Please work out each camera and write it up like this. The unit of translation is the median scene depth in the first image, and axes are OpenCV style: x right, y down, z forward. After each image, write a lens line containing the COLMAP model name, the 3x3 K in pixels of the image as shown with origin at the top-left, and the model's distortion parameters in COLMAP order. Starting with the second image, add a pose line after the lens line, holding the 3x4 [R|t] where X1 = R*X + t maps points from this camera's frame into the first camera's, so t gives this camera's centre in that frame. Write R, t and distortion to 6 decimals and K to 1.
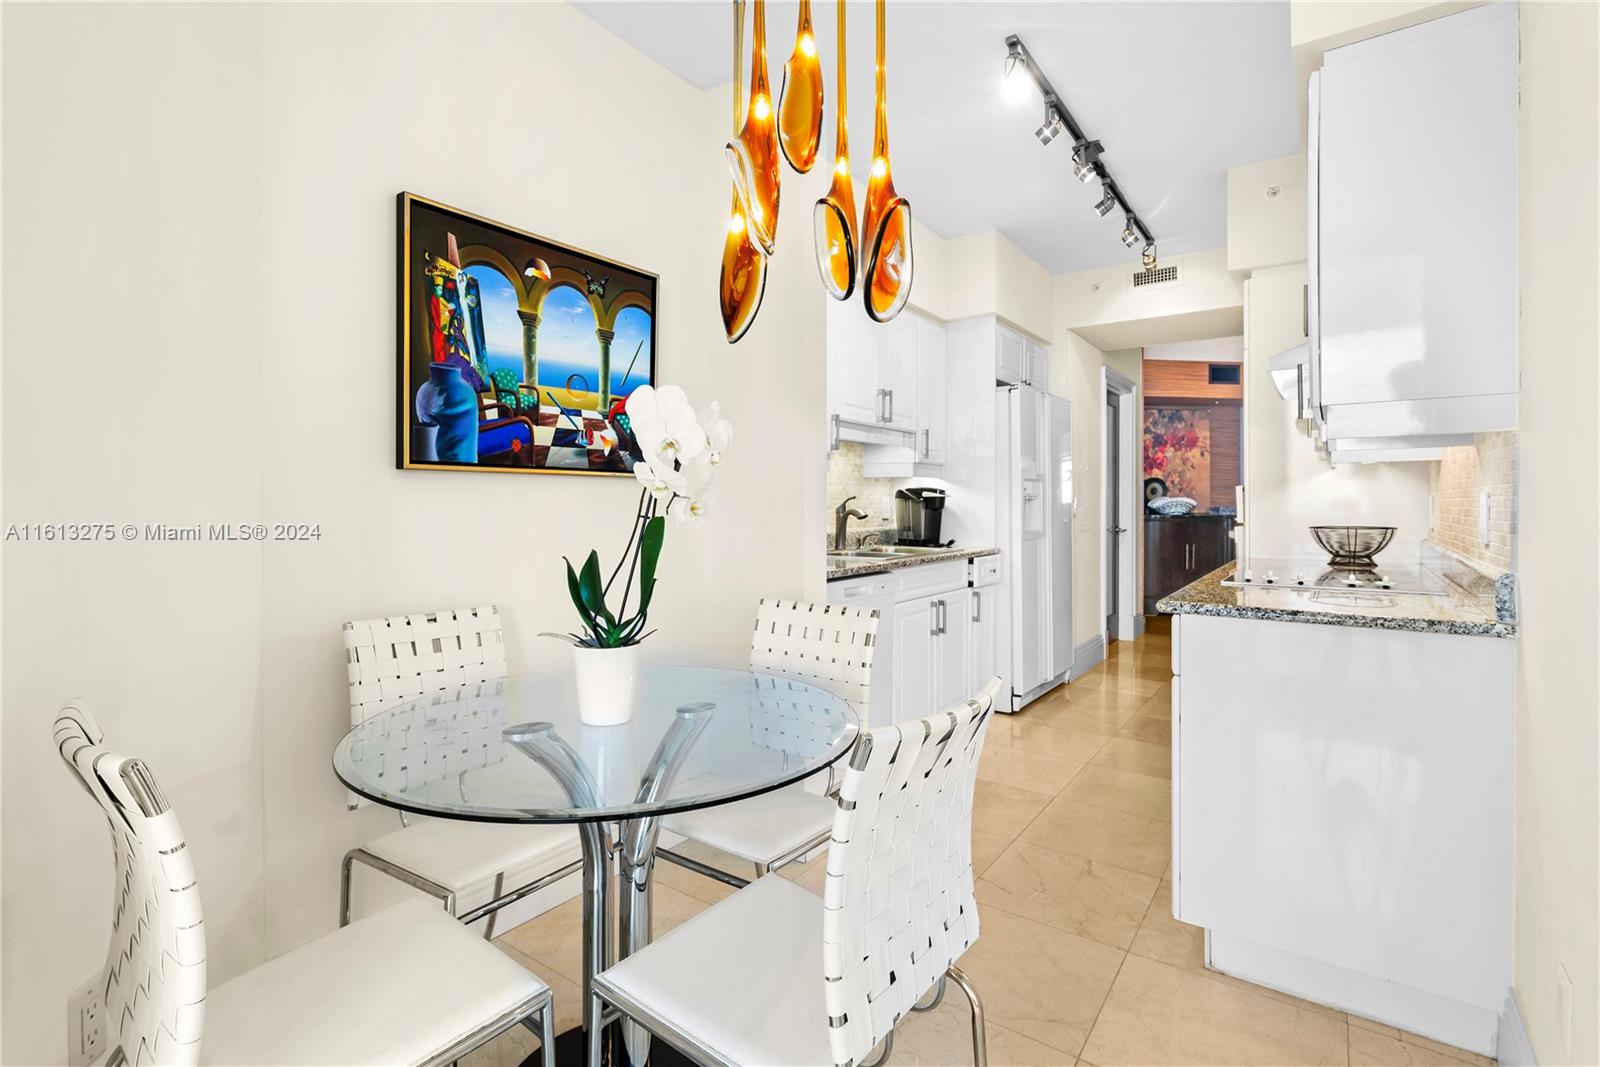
lens RADIAL K [[732.2, 0, 816.6], [0, 732.2, 507.1], [0, 0, 1]] dist [-0.000961, -0.001235]
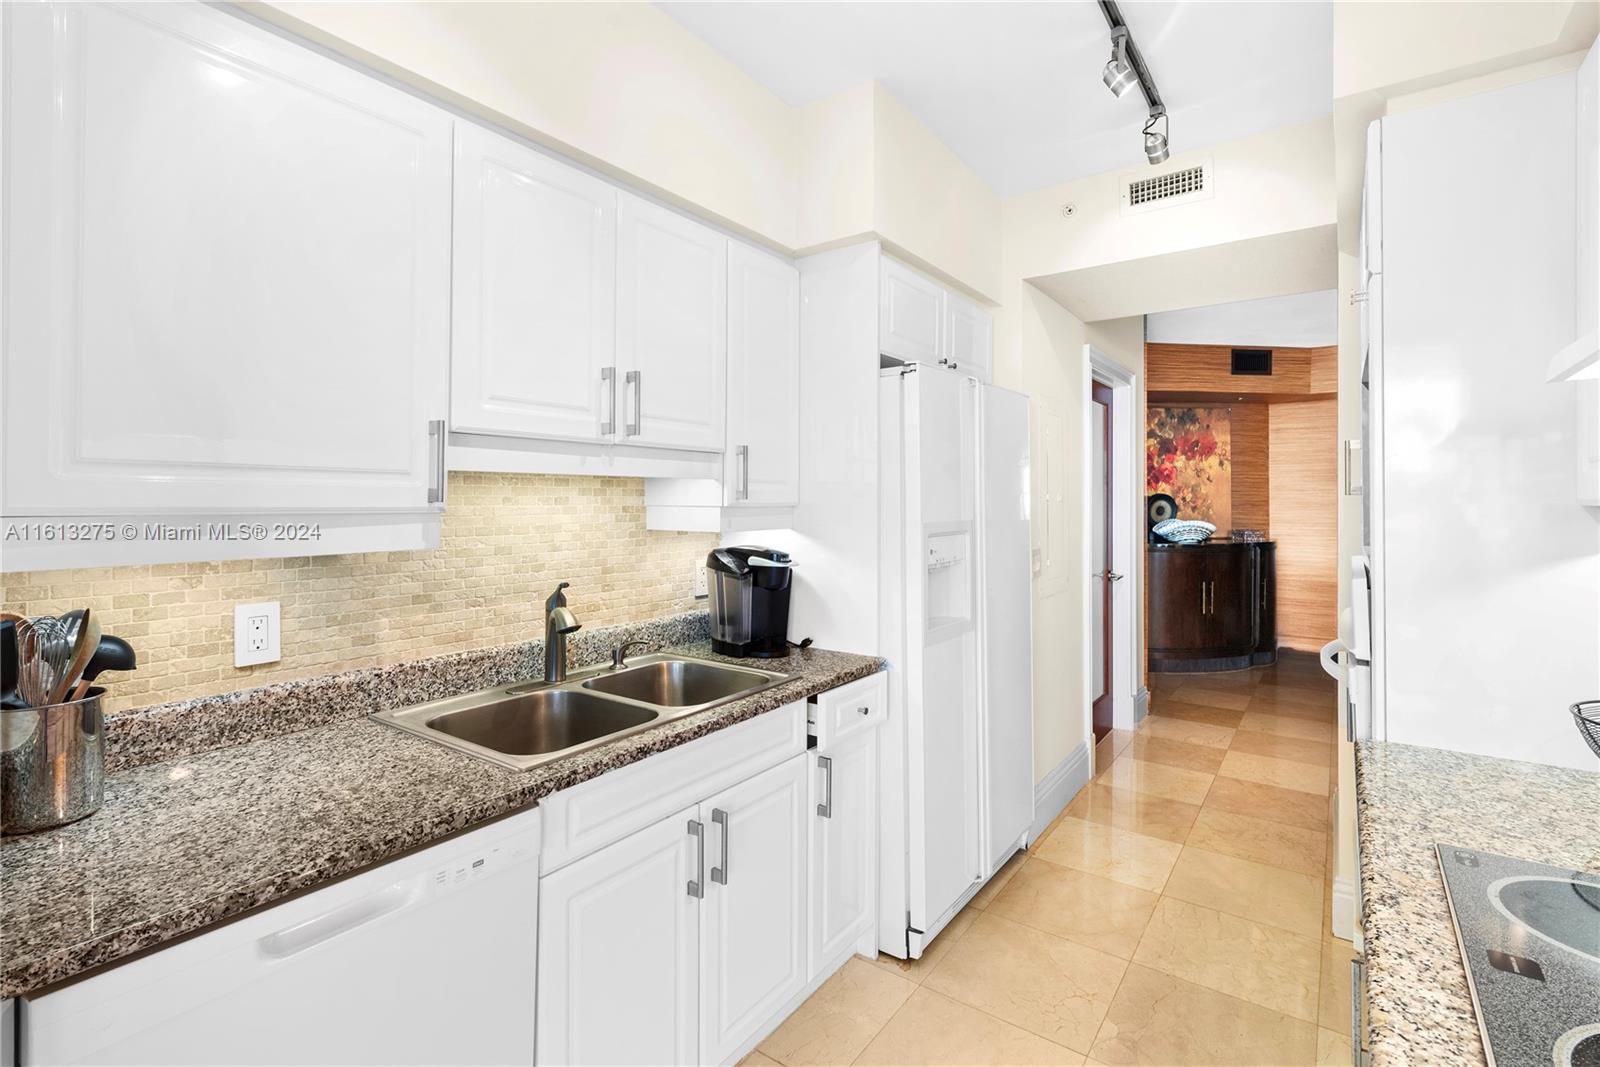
lens RADIAL K [[732.2, 0, 809.1], [0, 732.2, 502.6], [0, 0, 1]] dist [-0.000961, -0.001235]
pose [[0.999920, -0.000529, -0.012613, 0.127223], [0.000476, 0.999991, -0.004233, -0.038149], [0.012615, 0.004227, 0.999911, 0.284021]]
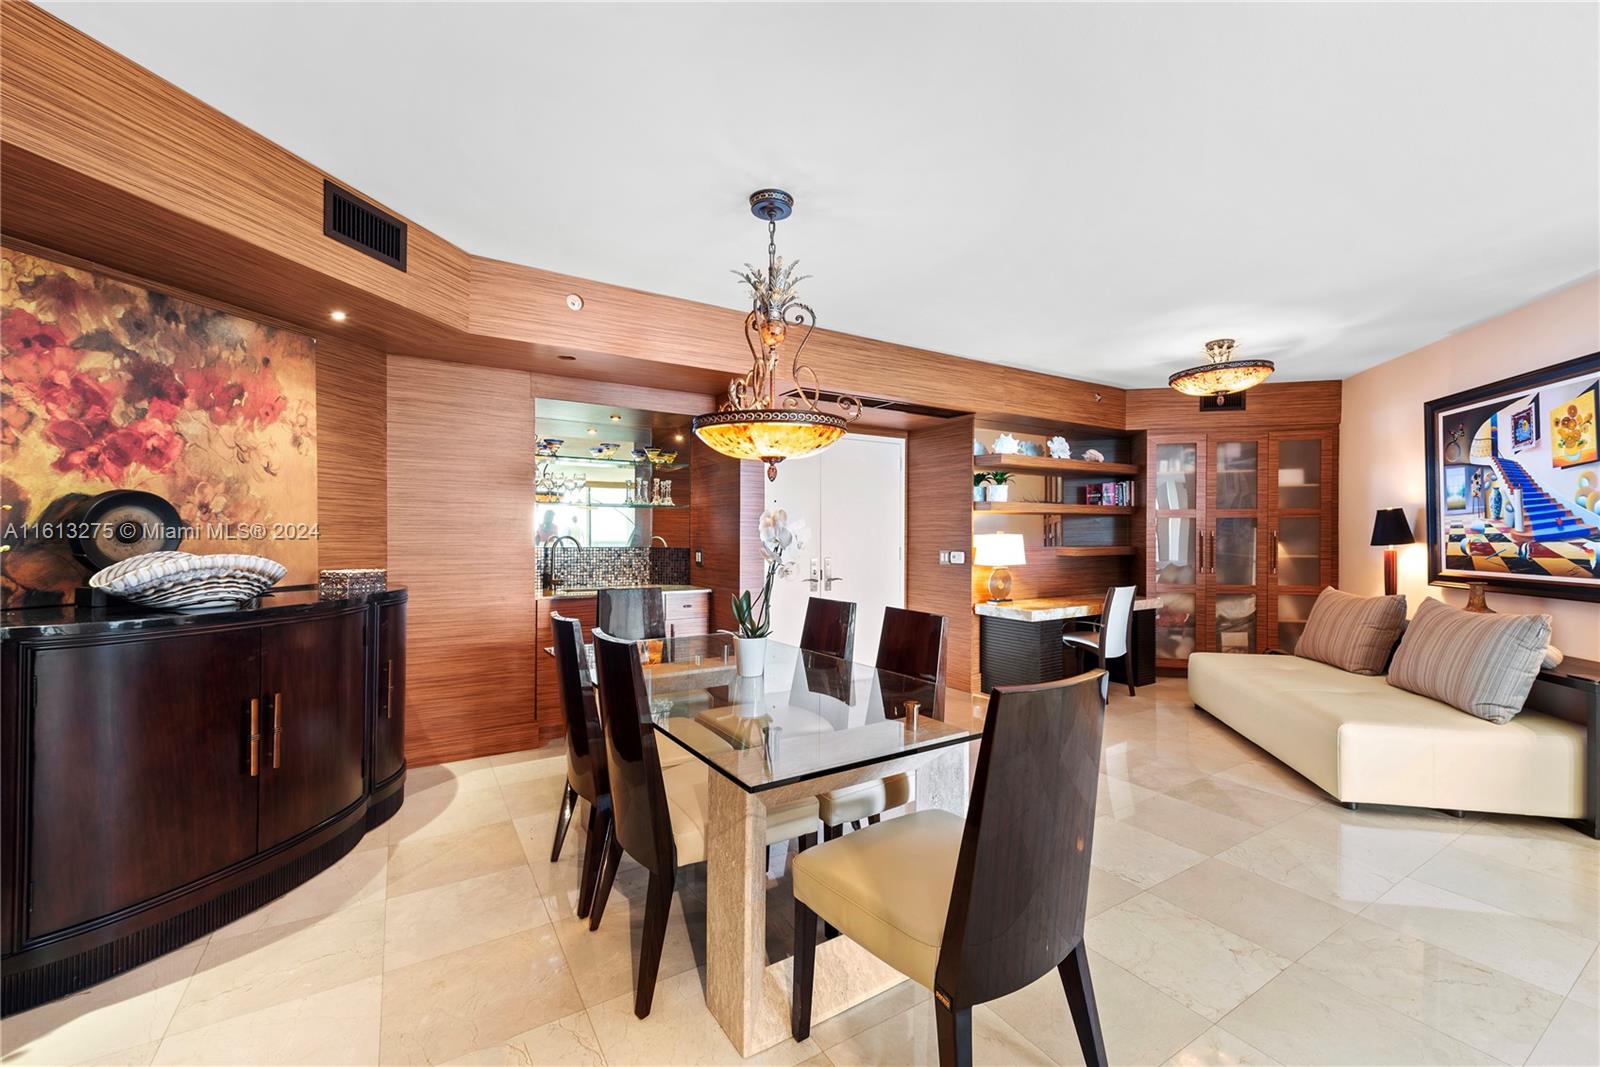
lens RADIAL K [[640.7, 0, 804.2], [0, 640.7, 535.4], [0, 0, 1]] dist [0.010380, -0.000851]
pose [[0.384653, 0.001555, 0.923060, 0.433143], [0.004007, 0.999986, -0.003355, -0.025573], [-0.923053, 0.004989, 0.384641, 0.855824]]
